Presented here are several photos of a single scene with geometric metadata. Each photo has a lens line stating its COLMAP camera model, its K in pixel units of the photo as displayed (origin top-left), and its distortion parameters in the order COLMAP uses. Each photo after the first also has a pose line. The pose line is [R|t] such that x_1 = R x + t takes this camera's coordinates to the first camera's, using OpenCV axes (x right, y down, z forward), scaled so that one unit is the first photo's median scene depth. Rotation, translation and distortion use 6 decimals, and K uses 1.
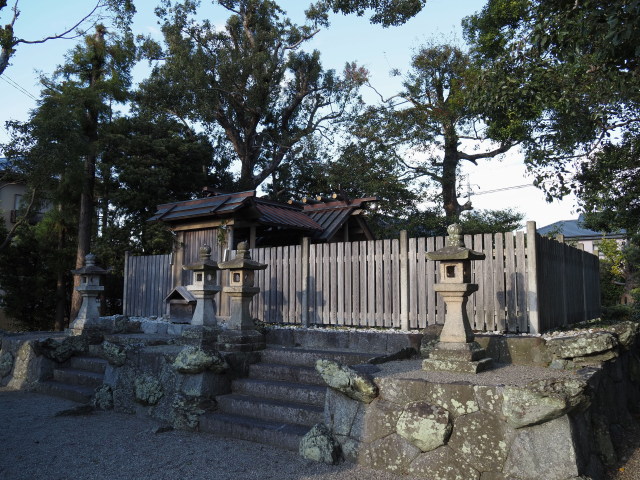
lens RADIAL K [[546.2, 0, 320.0], [0, 546.2, 240.0], [0, 0, 1]] dist [-0.008089, -0.001224]
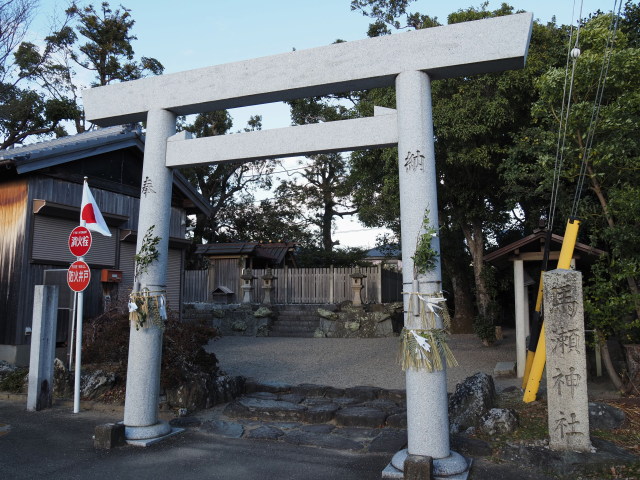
lens RADIAL K [[546.2, 0, 320.0], [0, 546.2, 240.0], [0, 0, 1]] dist [-0.008089, -0.001224]
pose [[0.955559, 0.034628, 0.292759, -0.429927], [-0.029573, 0.999328, -0.021674, -0.050030], [-0.293313, 0.012053, 0.955941, -0.935349]]
